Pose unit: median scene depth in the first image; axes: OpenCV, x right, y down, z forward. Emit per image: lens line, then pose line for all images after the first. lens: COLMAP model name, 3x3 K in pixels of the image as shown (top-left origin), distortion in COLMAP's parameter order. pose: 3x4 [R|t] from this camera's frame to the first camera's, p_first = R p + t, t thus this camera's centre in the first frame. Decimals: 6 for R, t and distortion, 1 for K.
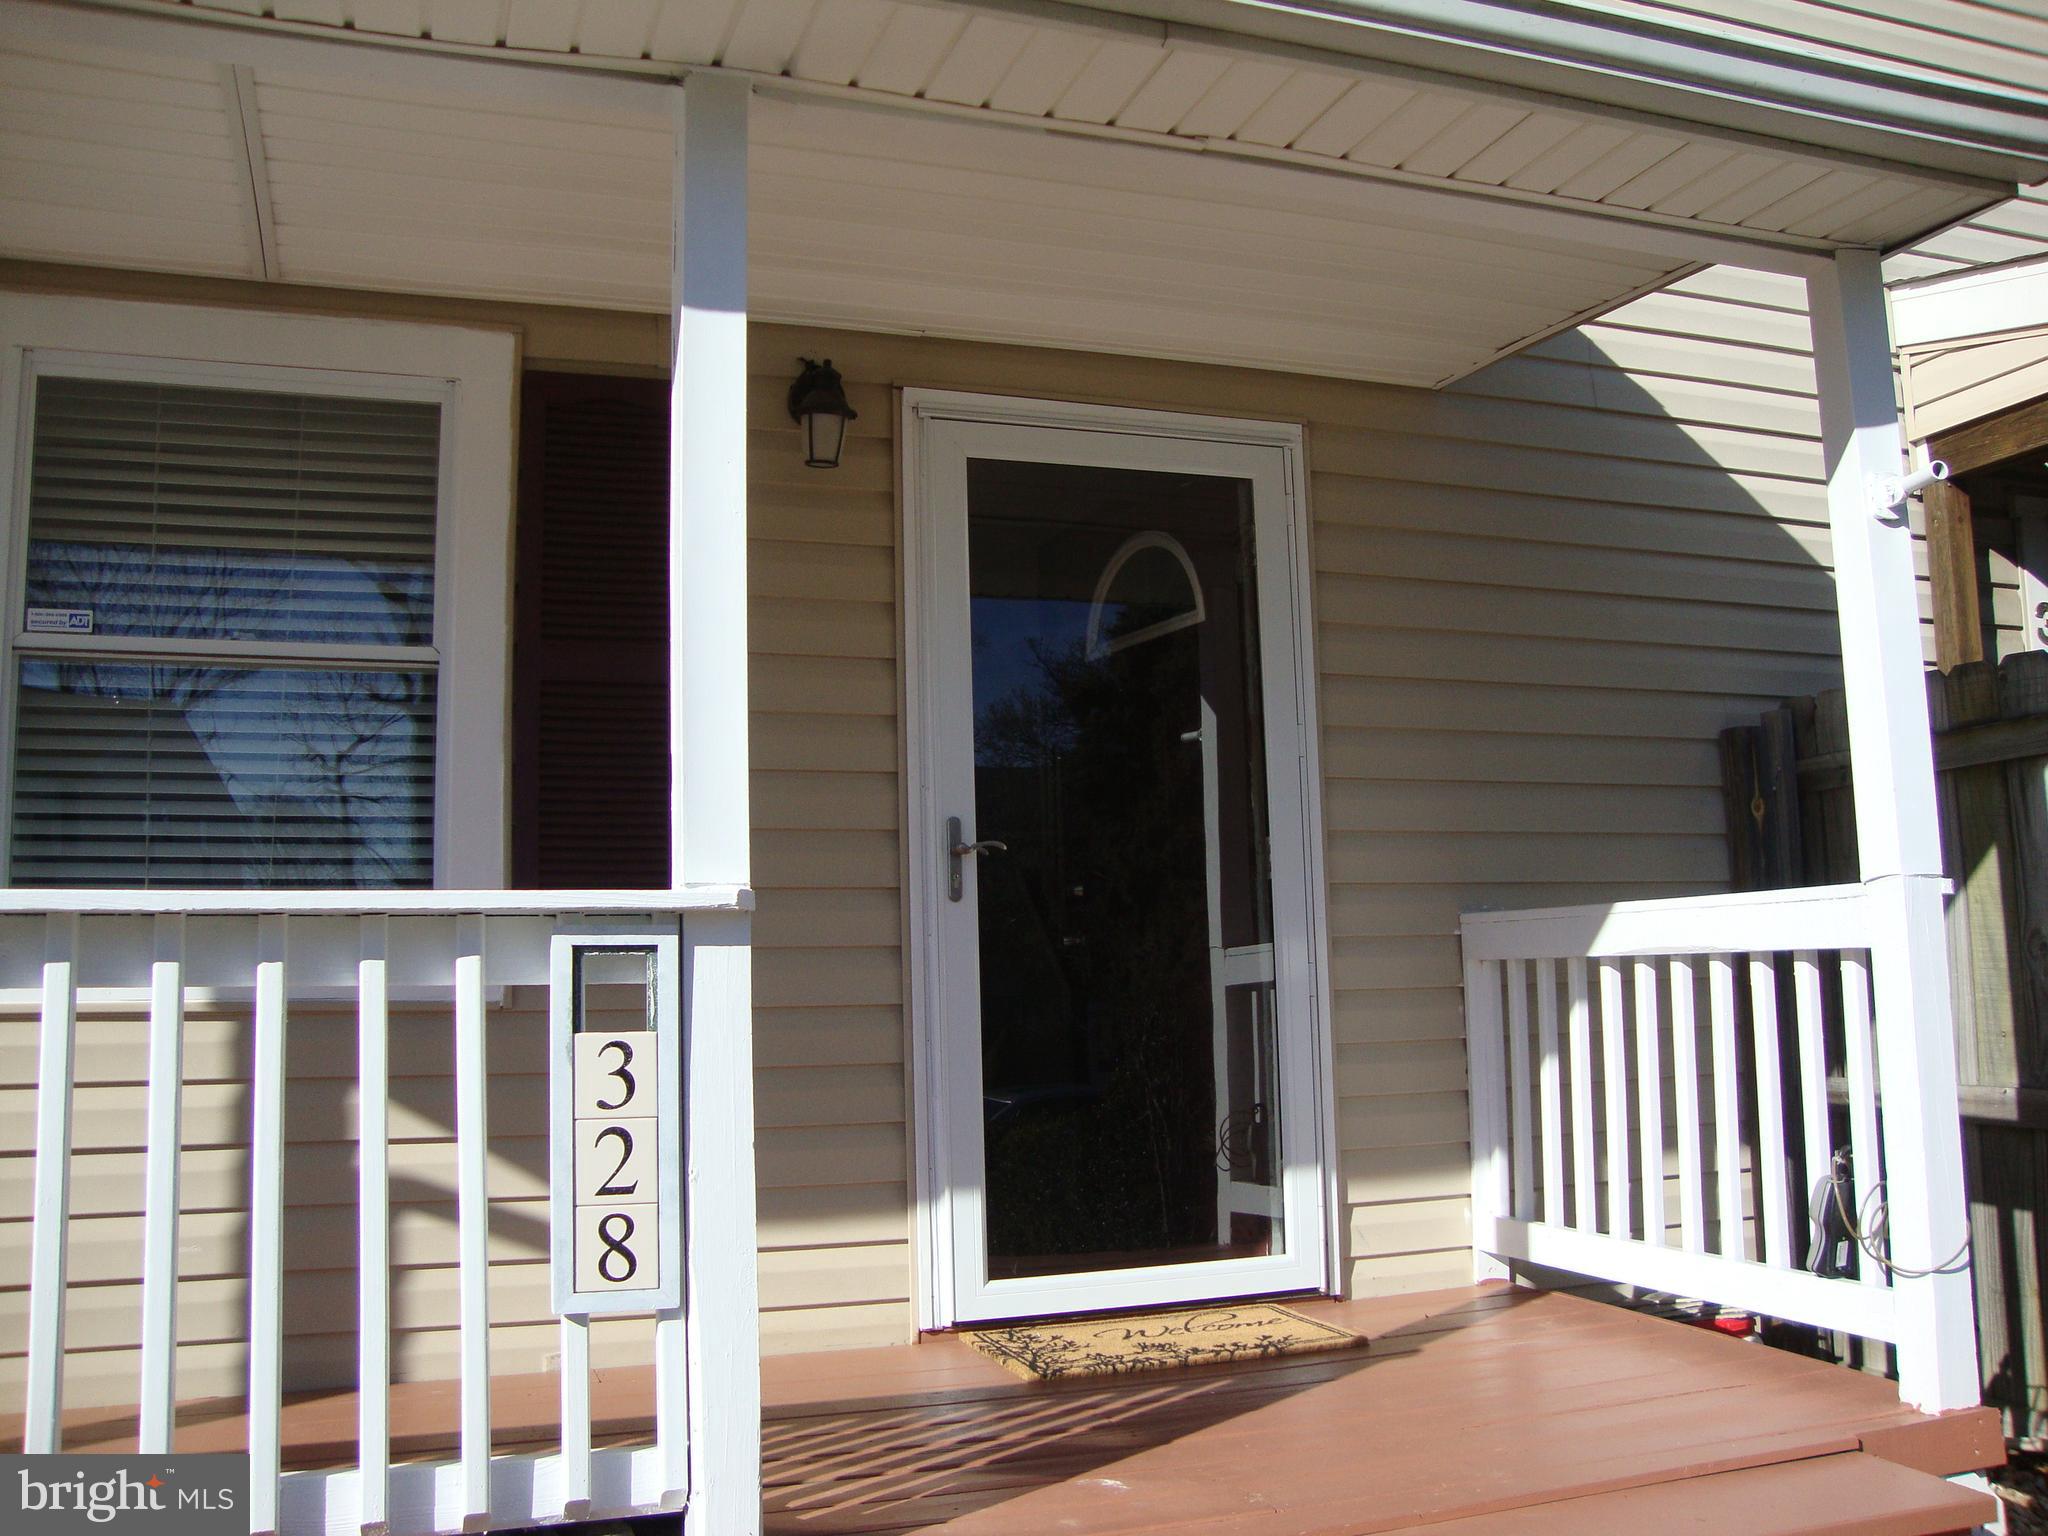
lens RADIAL K [[1826.6, 0, 1030.8], [0, 1826.6, 800.3], [0, 0, 1]] dist [-0.187866, 0.194779]
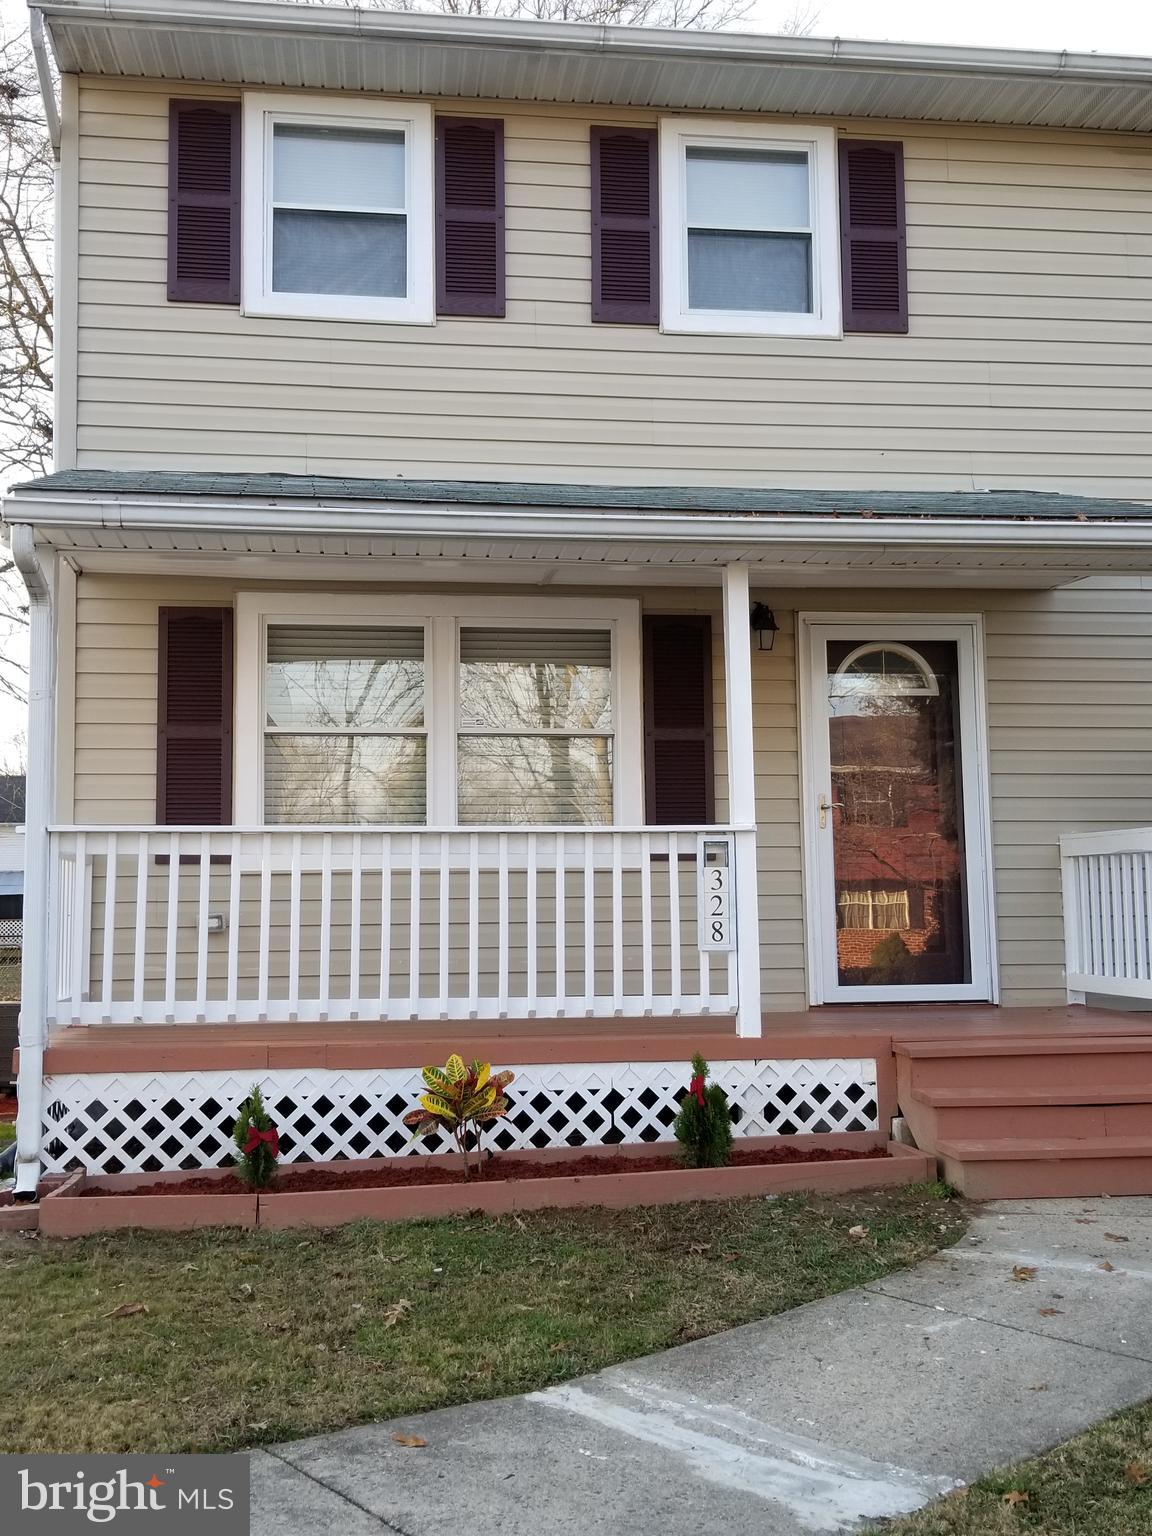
lens RADIAL K [[1715.0, 0, 575.1], [0, 1715.0, 734.1], [0, 0, 1]] dist [0.095751, -0.004732]
pose [[0.980546, -0.010314, -0.196020, 0.090019], [0.010223, 0.999947, -0.001479, -0.074573], [0.196025, -0.000553, 0.980599, -1.393762]]
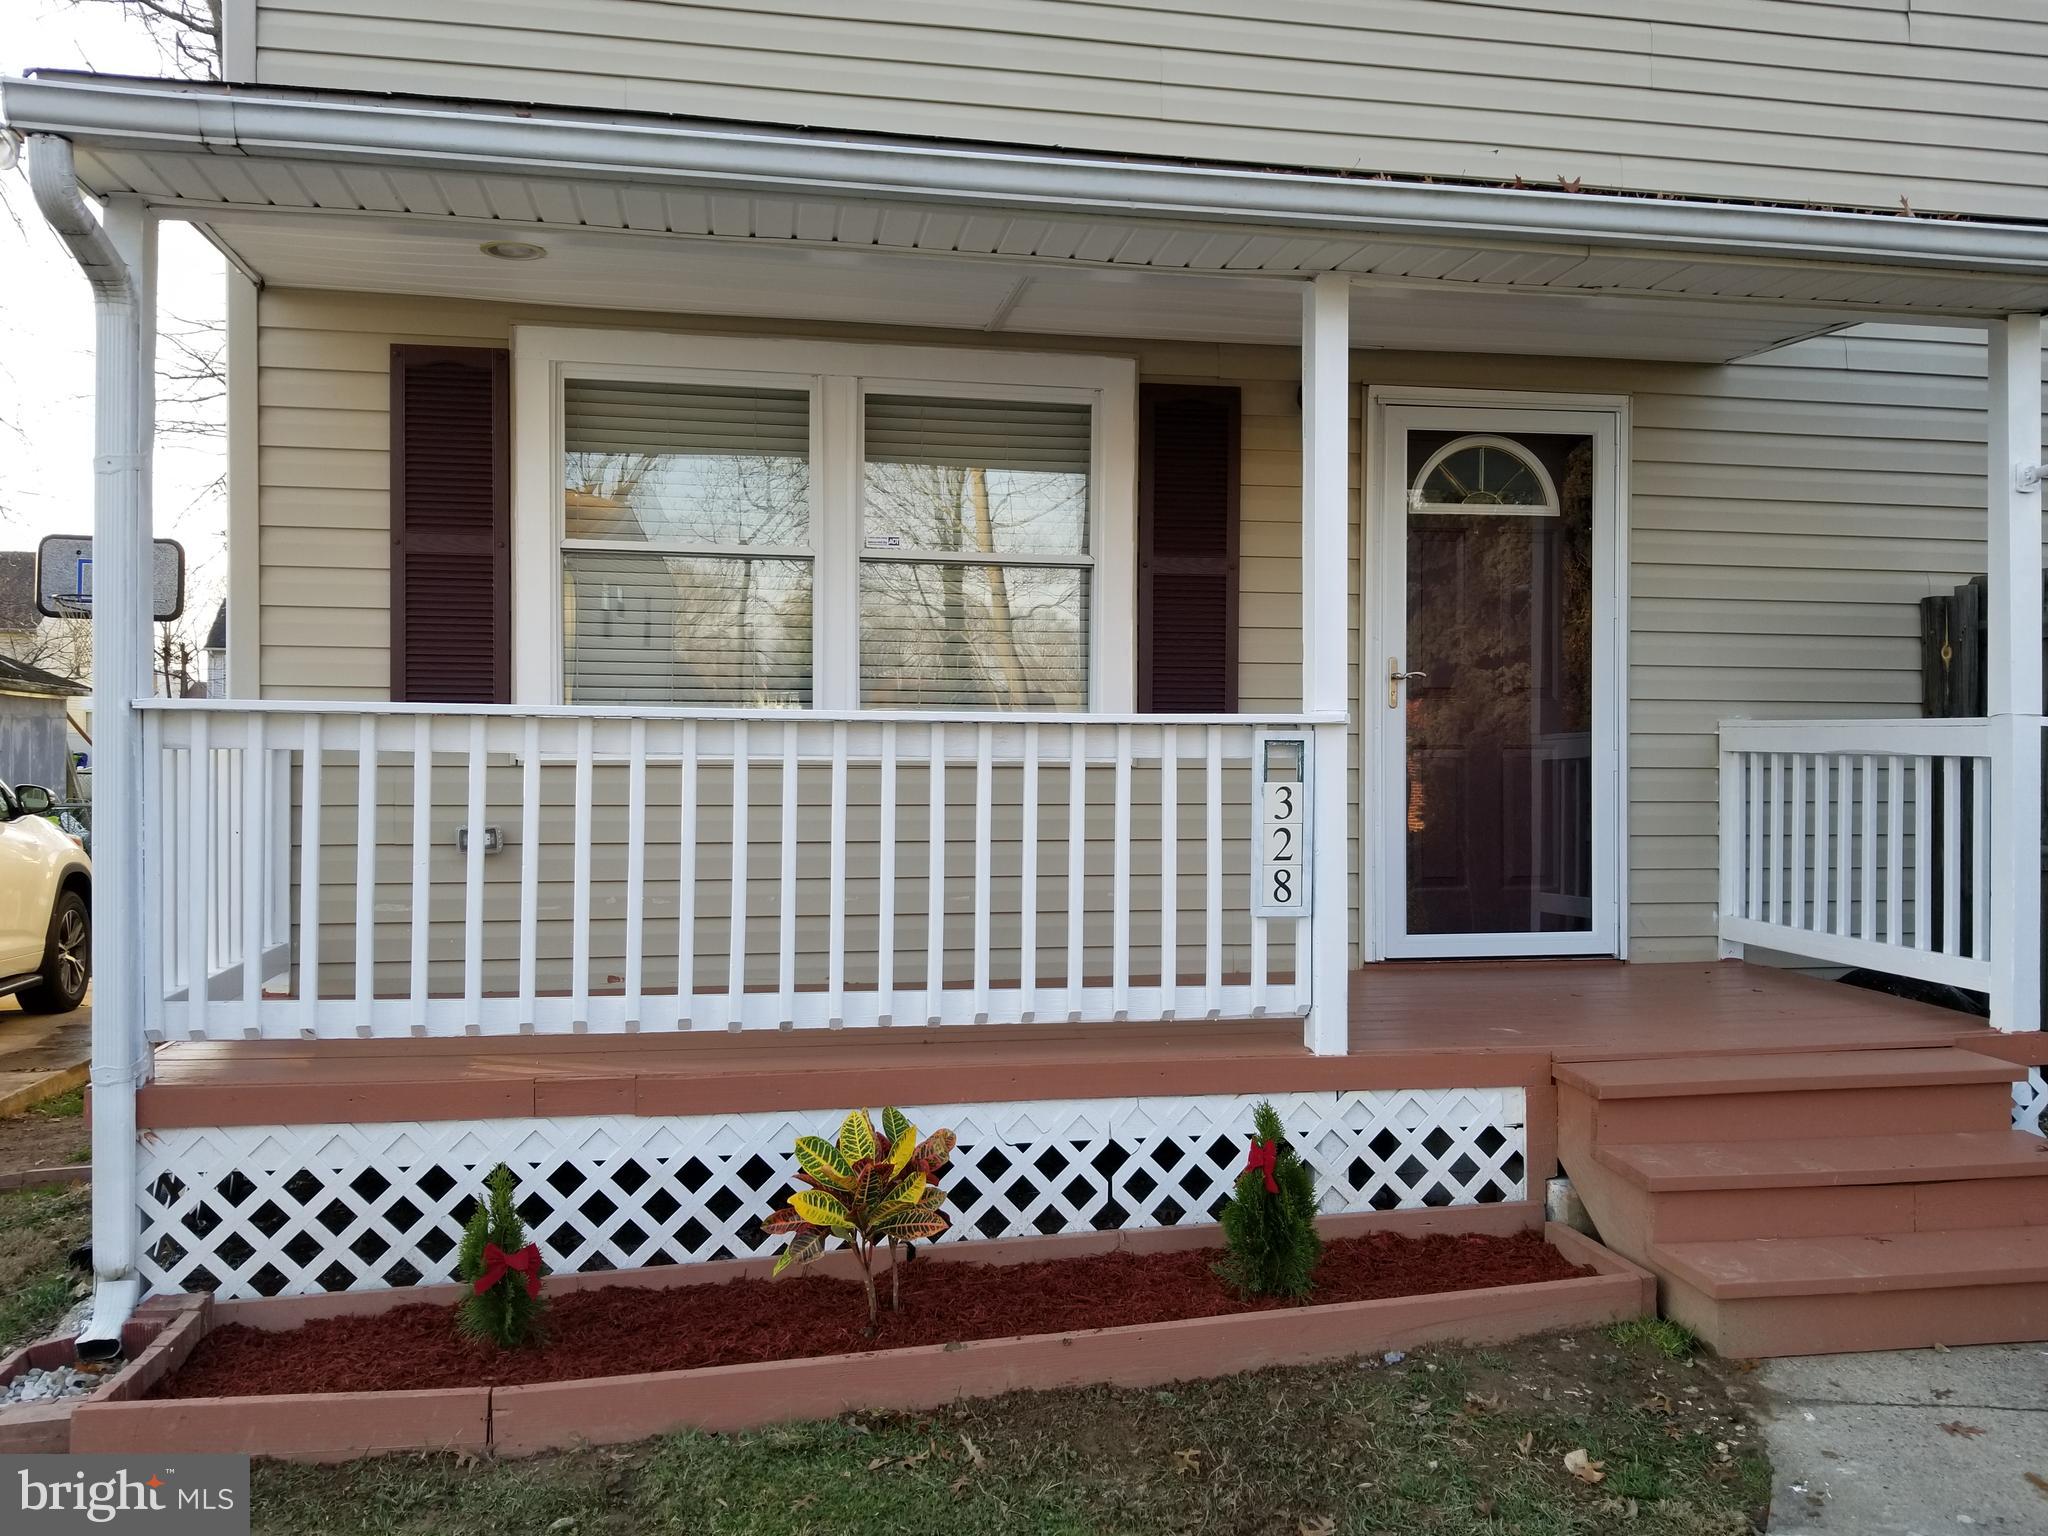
lens RADIAL K [[1621.4, 0, 1024.0], [0, 1621.4, 768.0], [0, 0, 1]] dist [0.085735, -0.160263]
pose [[0.986821, 0.028702, -0.159248, -0.145243], [-0.010060, 0.993122, 0.116654, -0.063854], [0.161501, -0.113515, 0.980322, -0.549379]]
